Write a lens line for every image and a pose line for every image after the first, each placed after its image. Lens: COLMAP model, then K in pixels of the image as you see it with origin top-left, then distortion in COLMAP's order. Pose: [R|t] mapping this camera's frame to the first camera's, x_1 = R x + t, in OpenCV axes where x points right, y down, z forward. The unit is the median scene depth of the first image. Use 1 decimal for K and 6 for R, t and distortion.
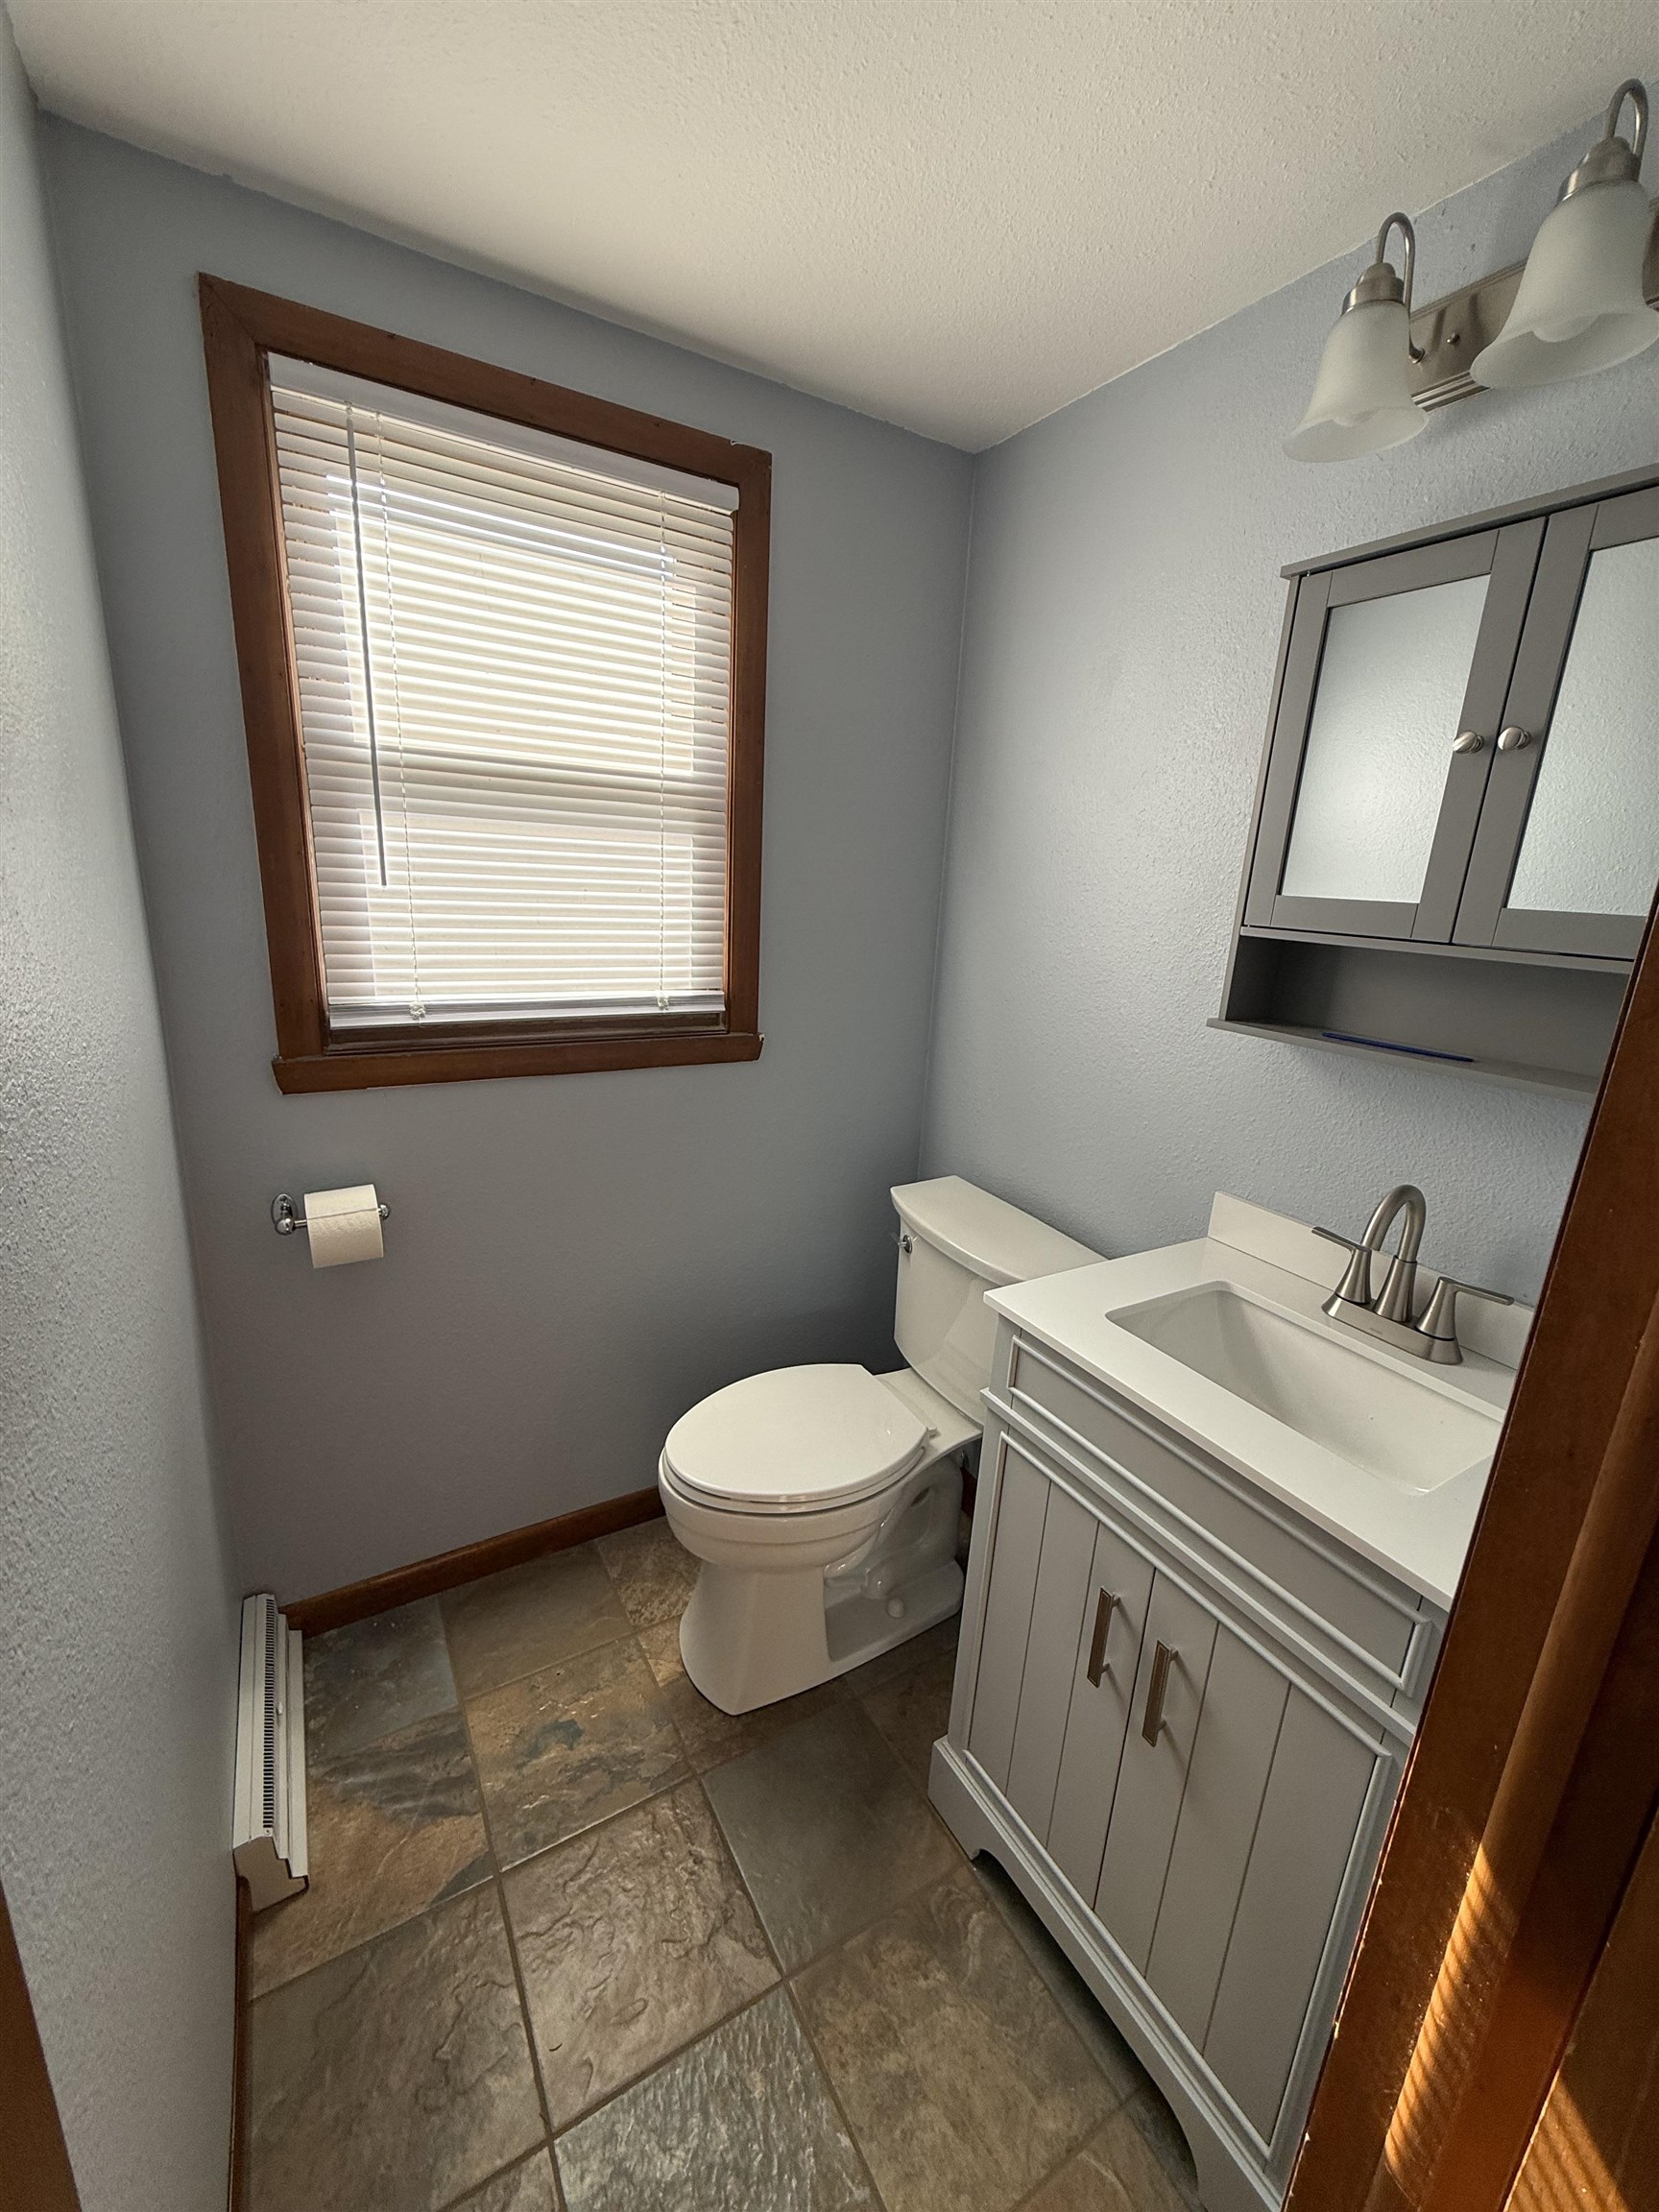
lens RADIAL K [[883.1, 0, 833.3], [0, 883.1, 1101.9], [0, 0, 1]] dist [-0.000693, 0.000251]
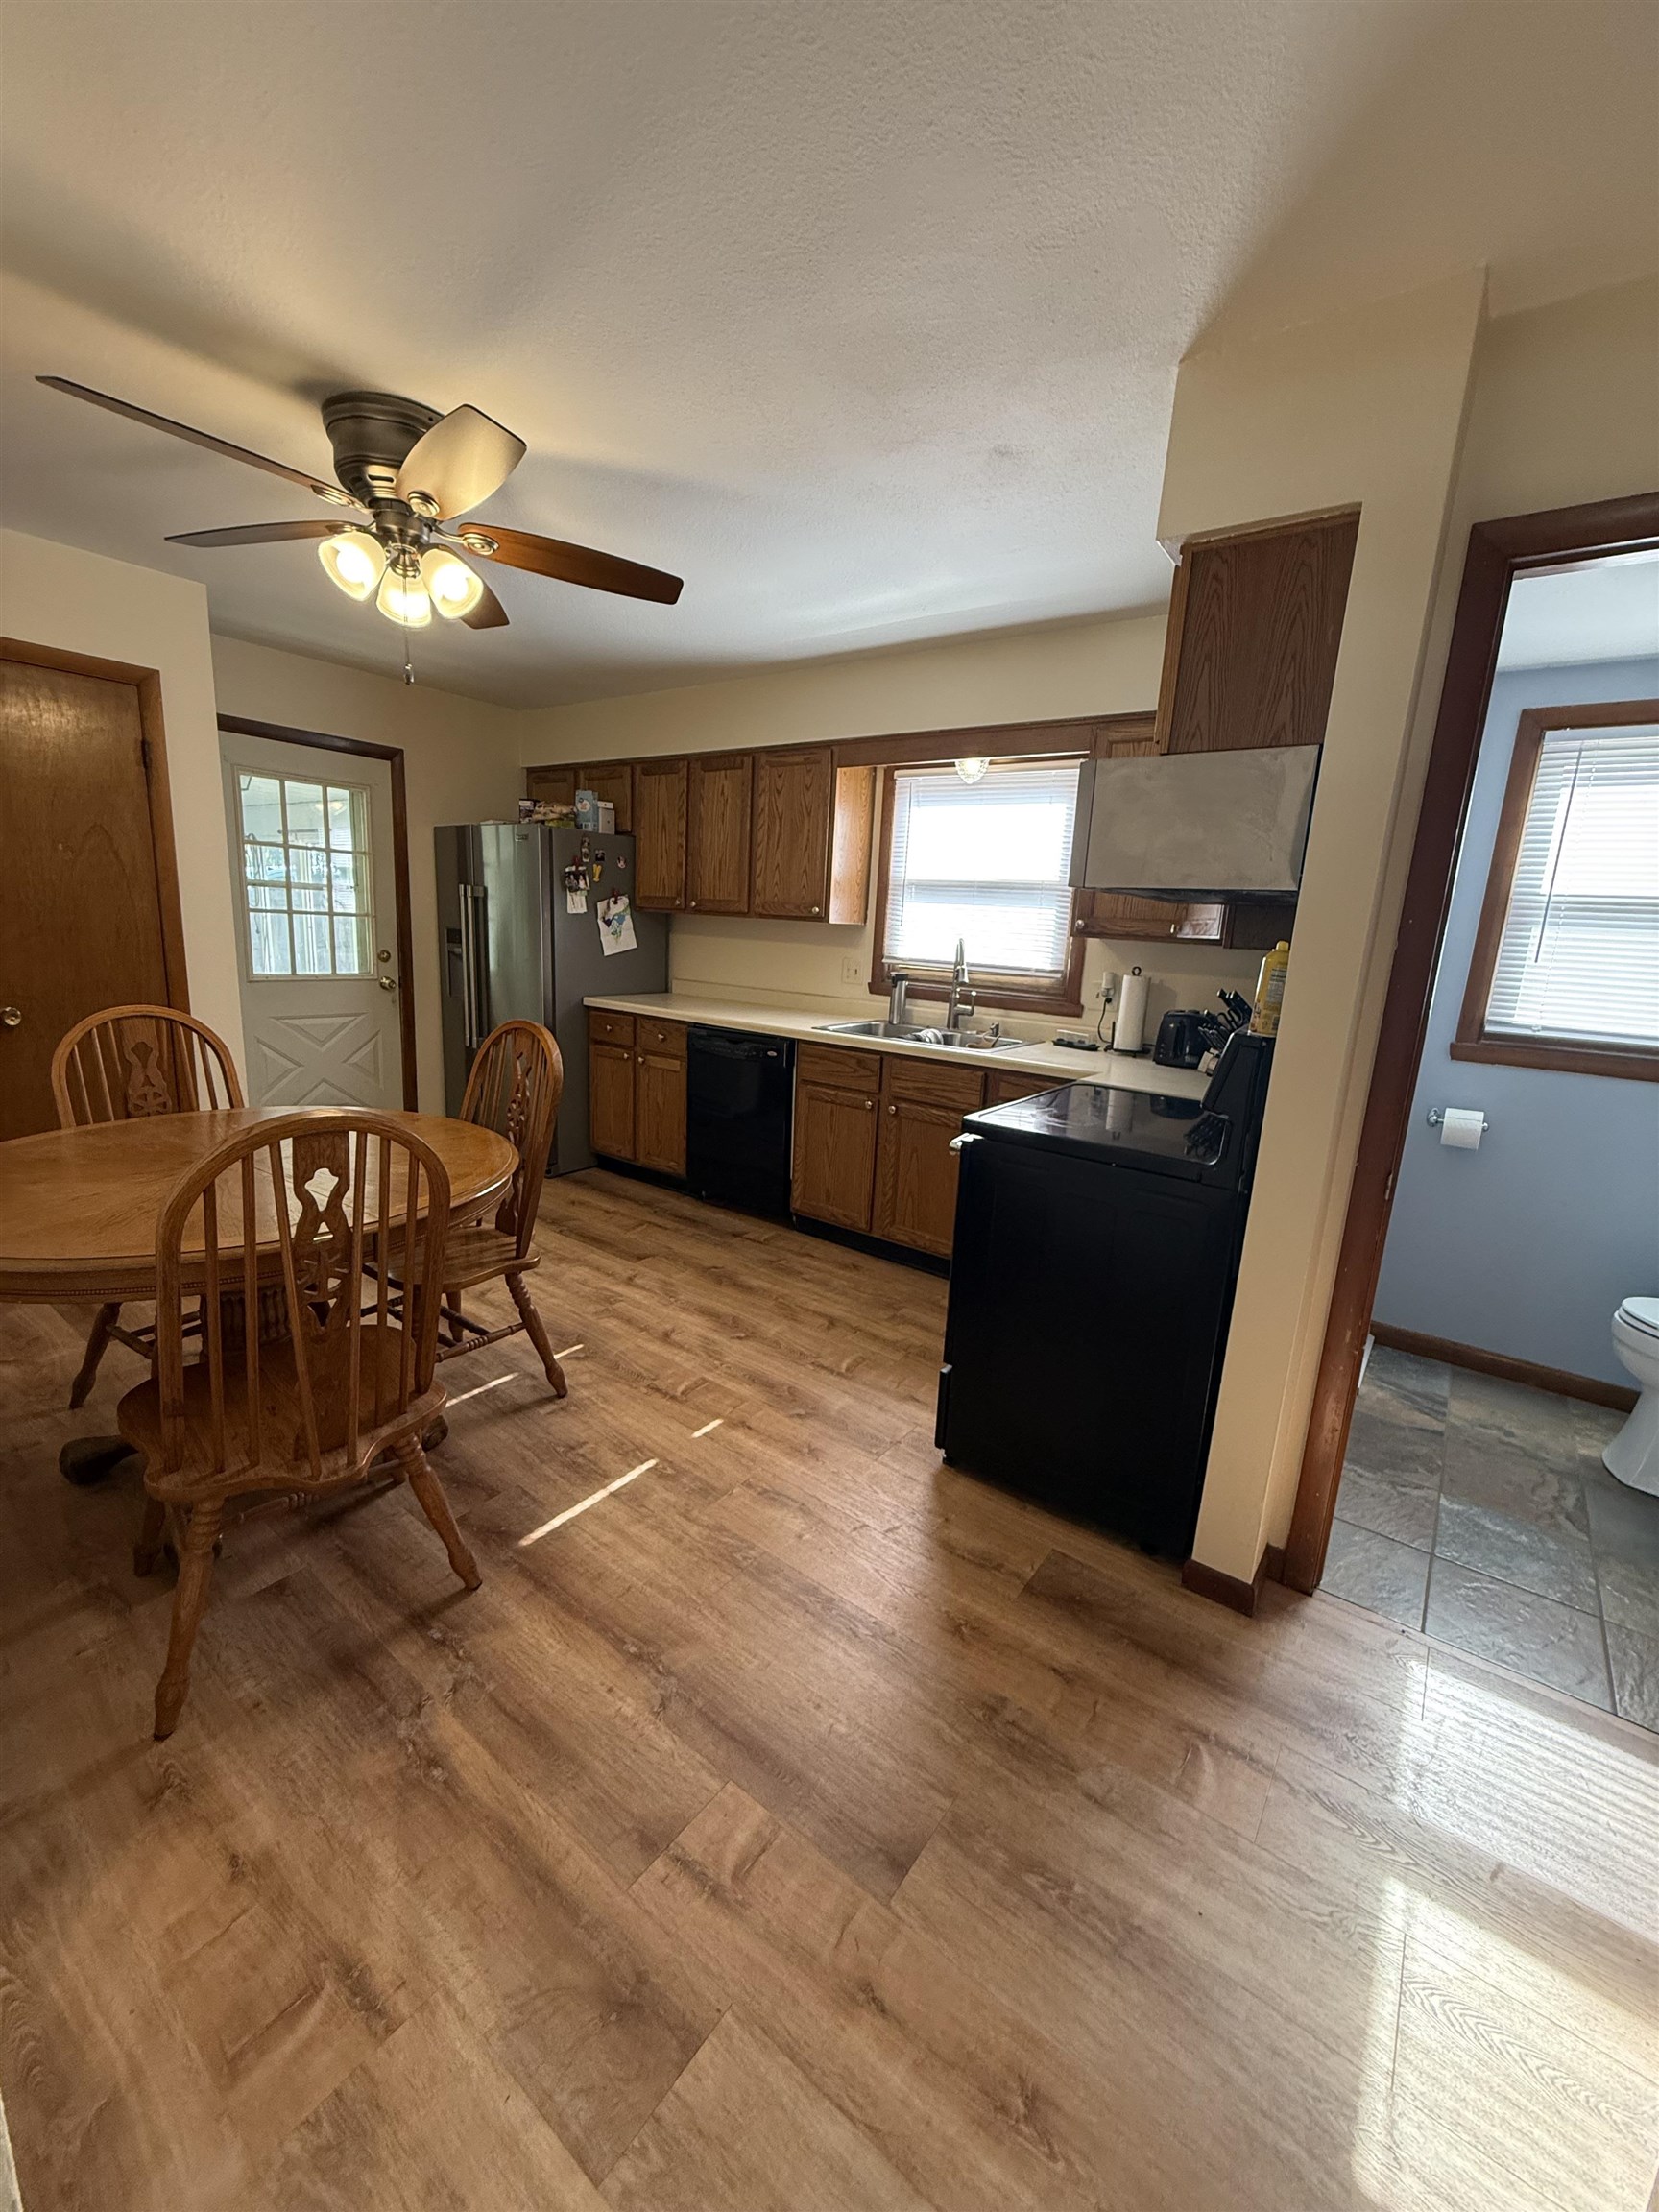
lens RADIAL K [[883.1, 0, 821.8], [0, 883.1, 1111.4], [0, 0, 1]] dist [-0.000693, 0.000251]
pose [[0.379504, 0.159458, -0.911345, 0.726772], [-0.257867, 0.964232, 0.061330, 0.361208], [0.888528, 0.211730, 0.407049, -1.133384]]
